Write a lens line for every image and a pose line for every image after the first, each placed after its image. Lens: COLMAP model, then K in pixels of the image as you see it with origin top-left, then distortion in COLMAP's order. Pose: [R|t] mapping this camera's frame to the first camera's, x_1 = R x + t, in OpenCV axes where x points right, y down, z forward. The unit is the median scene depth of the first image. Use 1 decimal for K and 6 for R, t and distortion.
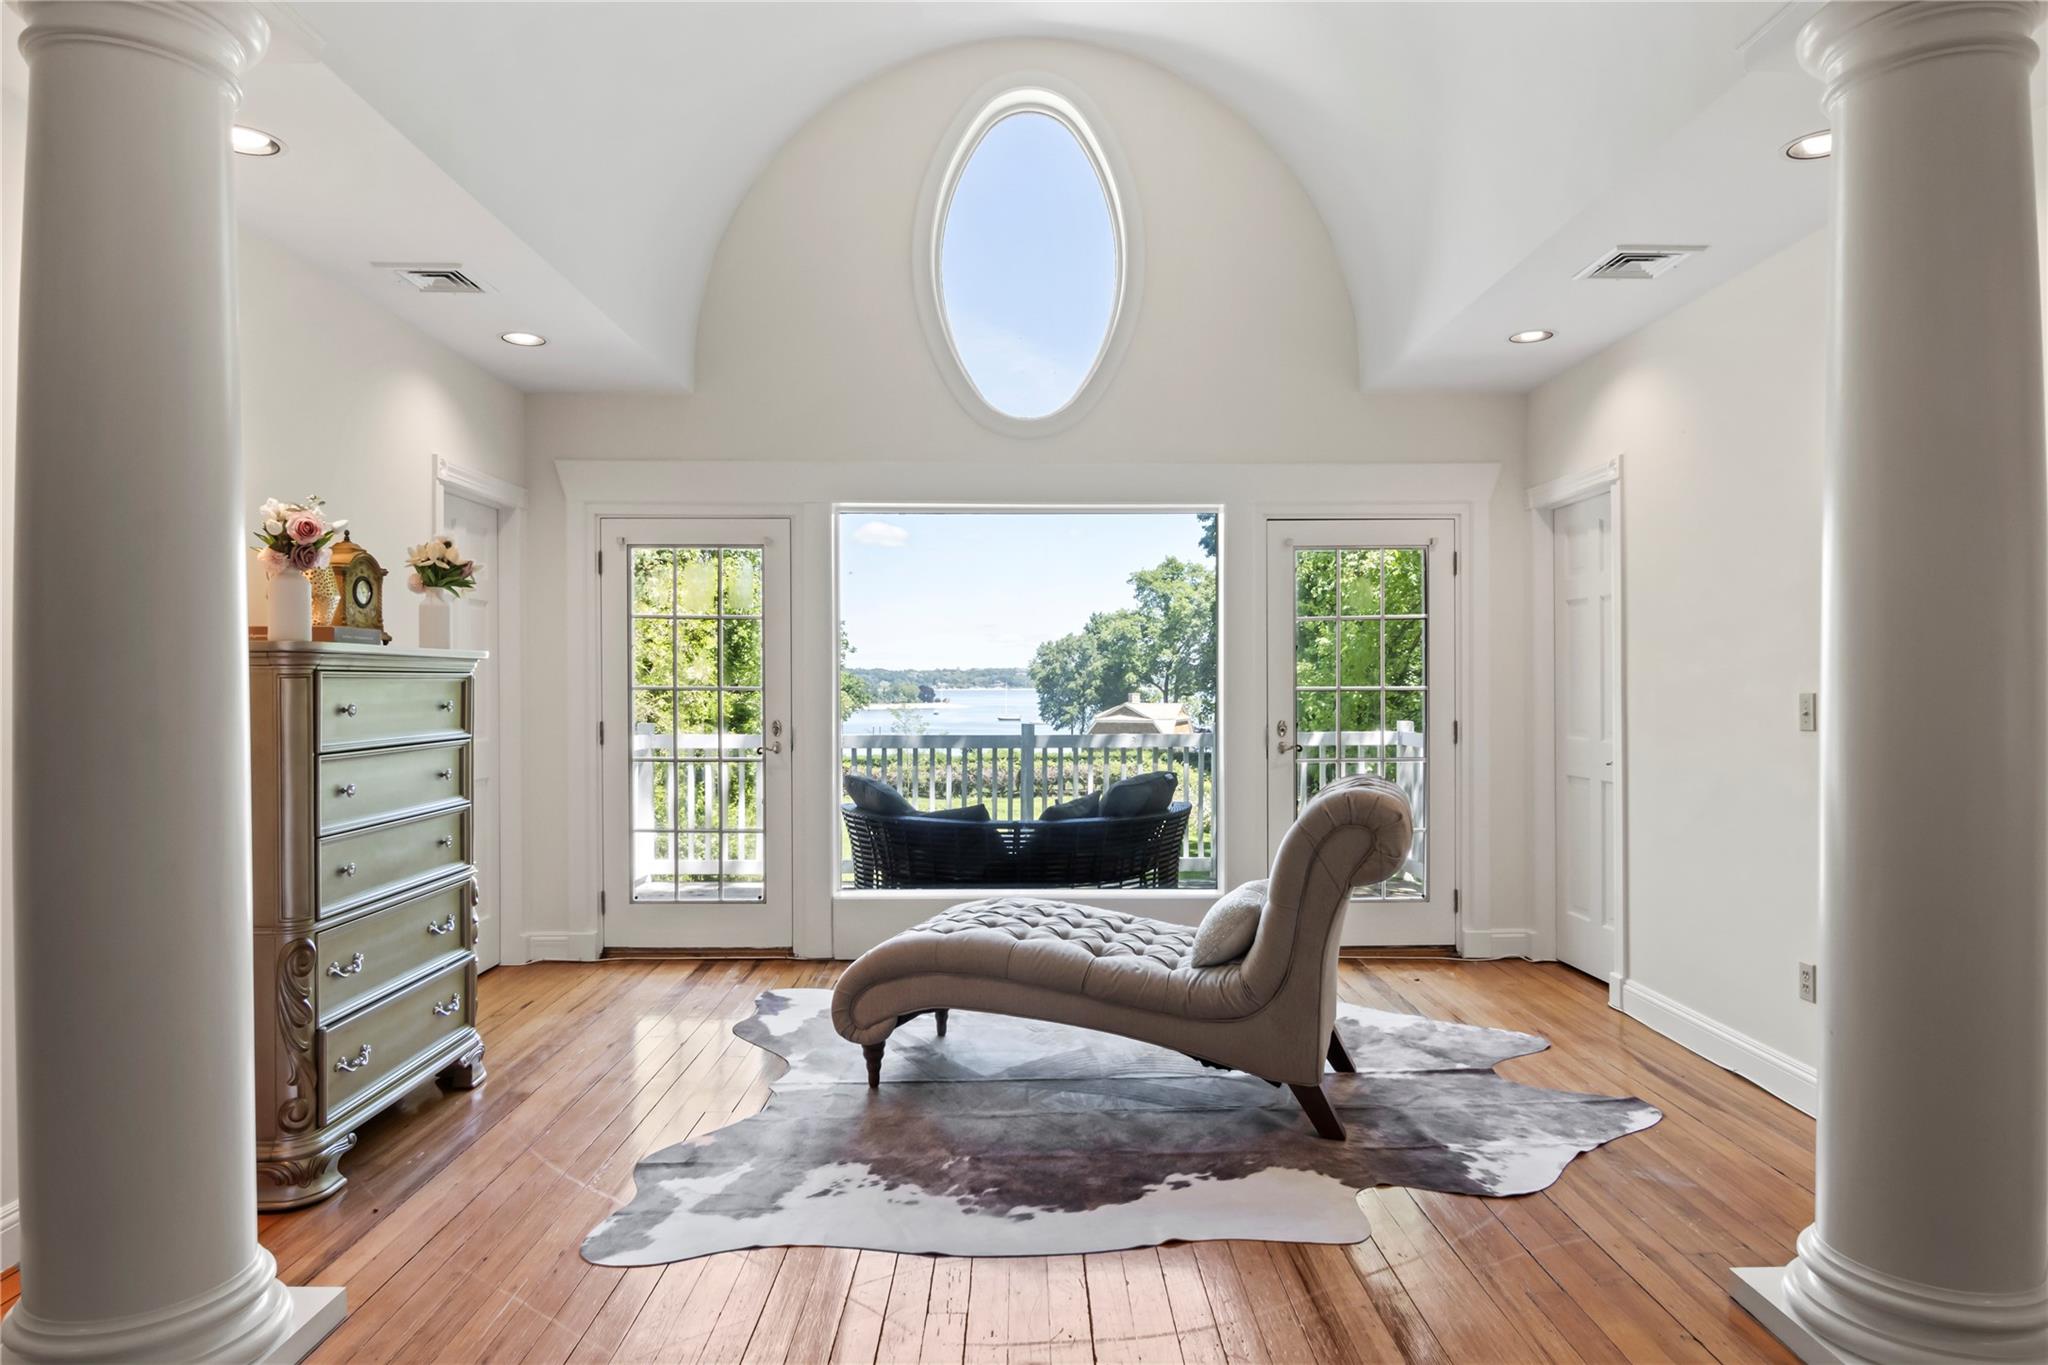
lens RADIAL K [[1204.1, 0, 1025.8], [0, 1204.1, 682.7], [0, 0, 1]] dist [0.004767, -0.003850]
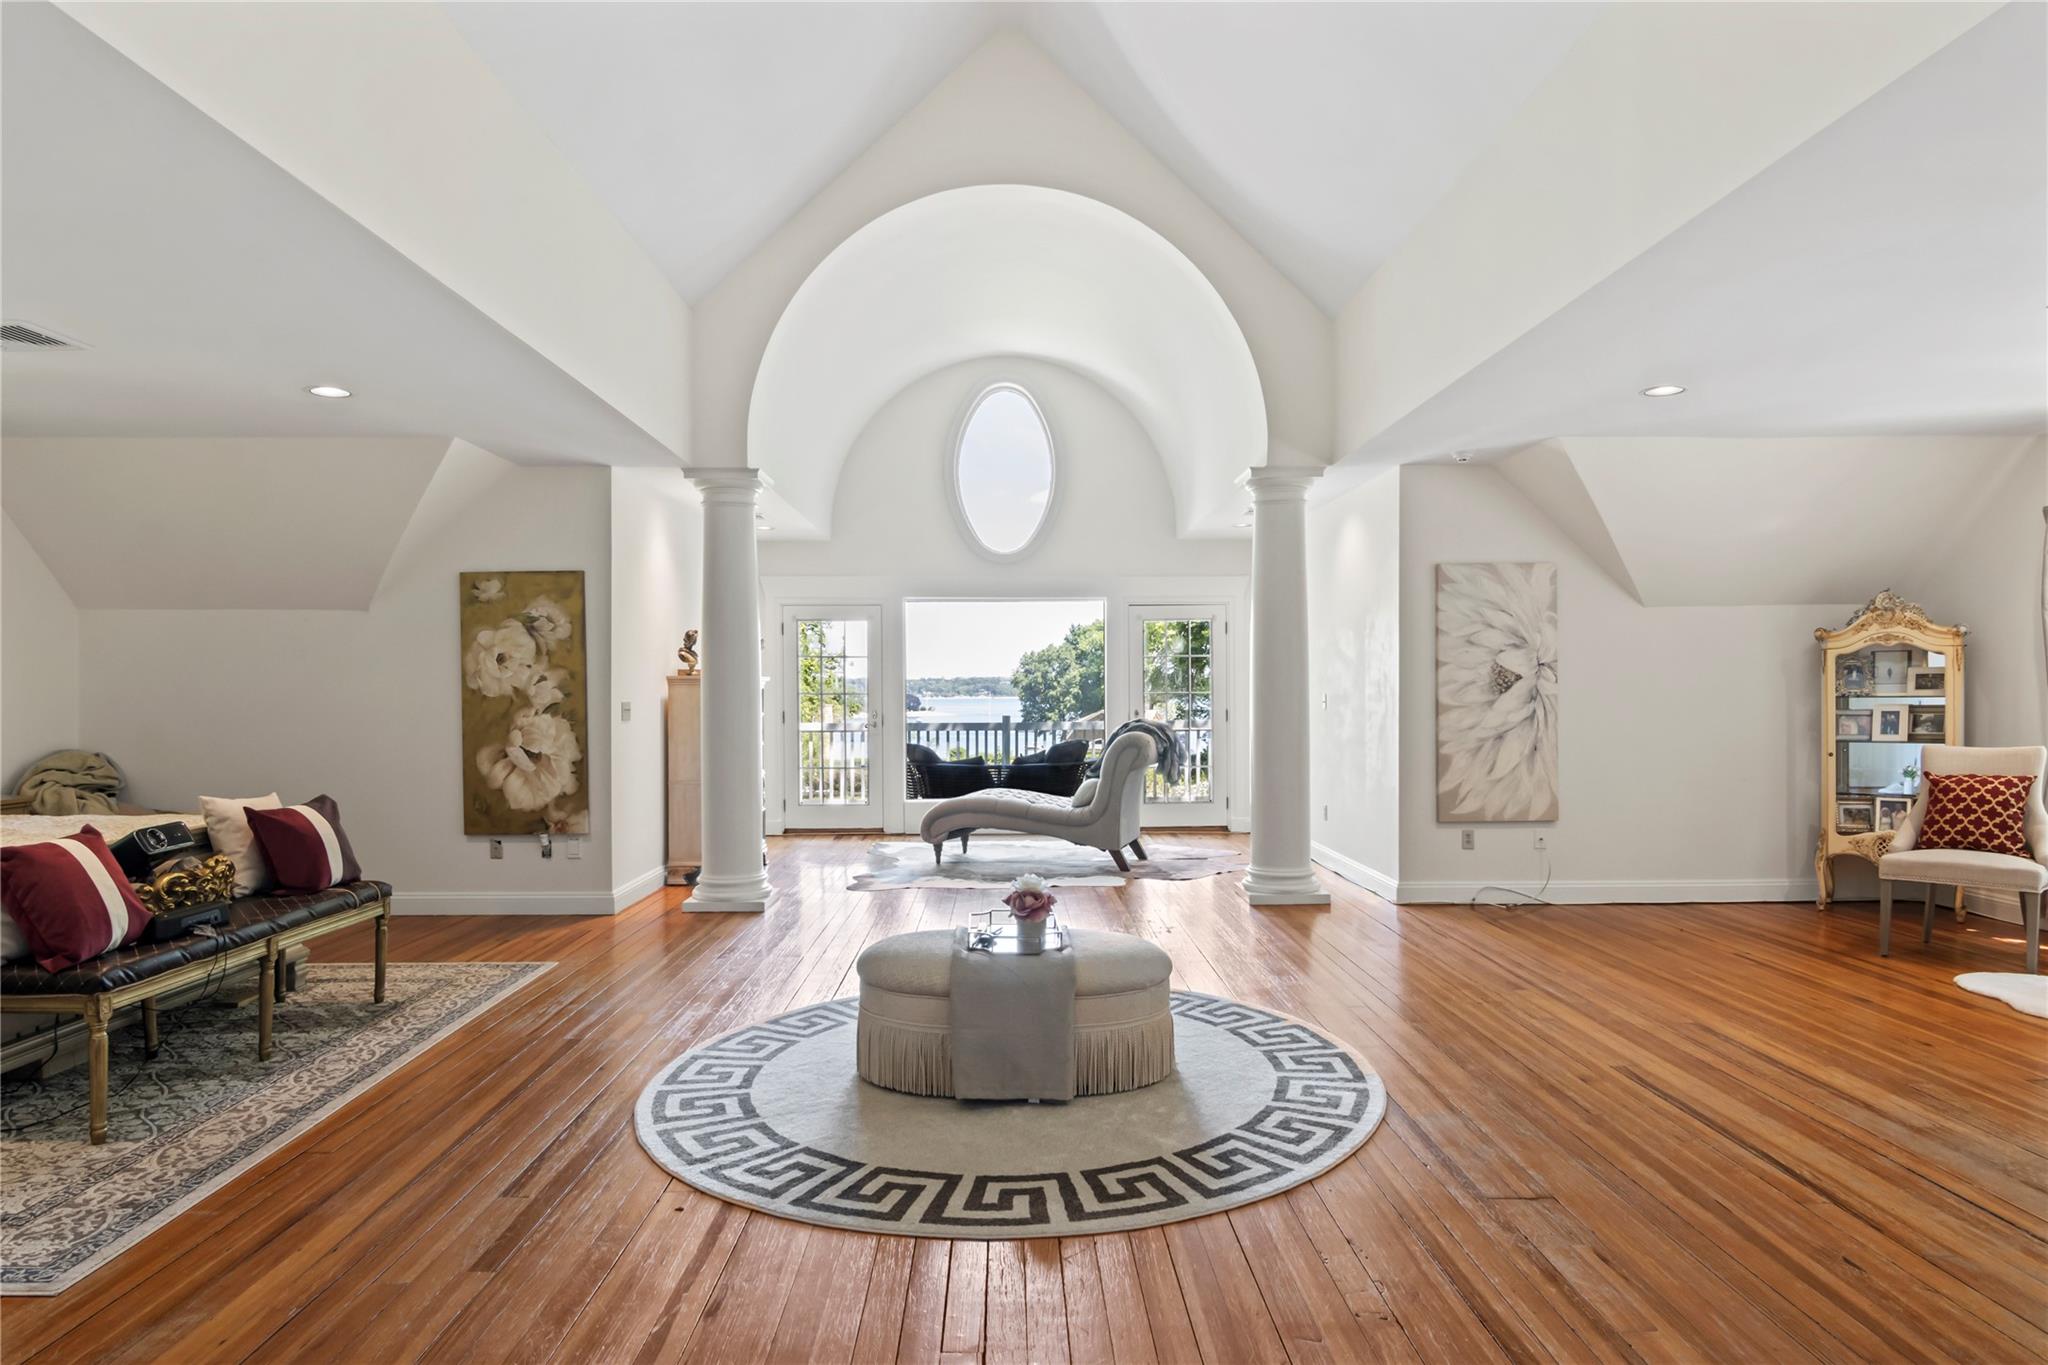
lens RADIAL K [[1204.1, 0, 1027.3], [0, 1204.1, 683.9], [0, 0, 1]] dist [0.004767, -0.003850]
pose [[0.999885, -0.004285, 0.014560, 0.010406], [0.004371, 0.999973, -0.005887, 0.001419], [-0.014535, 0.005950, 0.999877, -0.967547]]
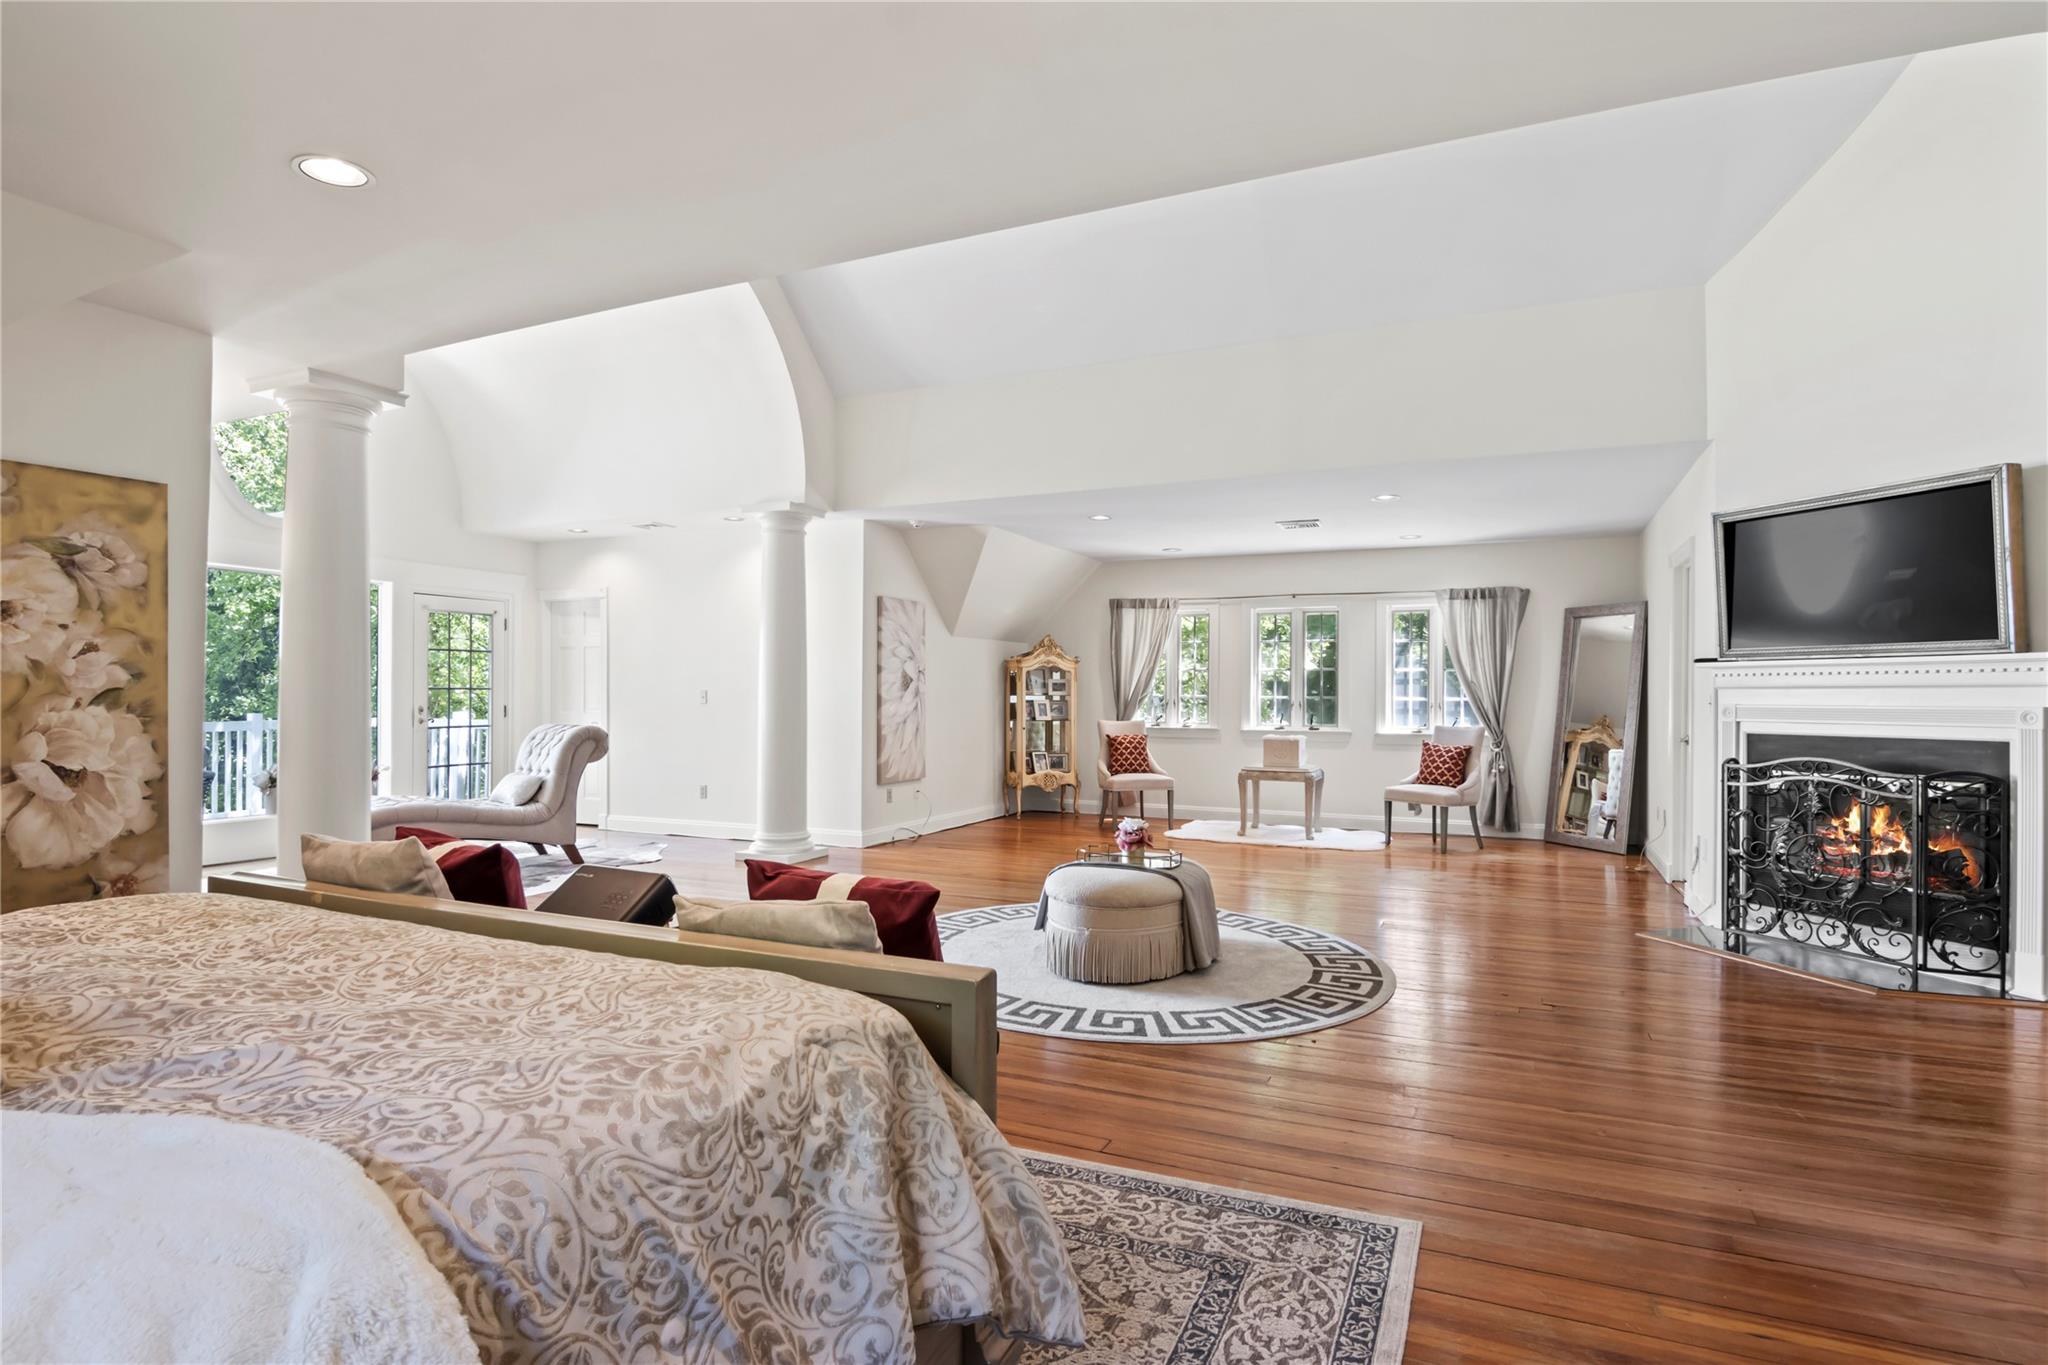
lens RADIAL K [[1046.0, 0, 1038.2], [0, 1046.0, 684.6], [0, 0, 1]] dist [-0.000547, -0.012984]
pose [[0.408917, 0.012732, 0.912483, -0.876882], [-0.005140, 0.999919, -0.011649, 0.014881], [-0.912557, 0.000074, 0.408949, -0.504195]]
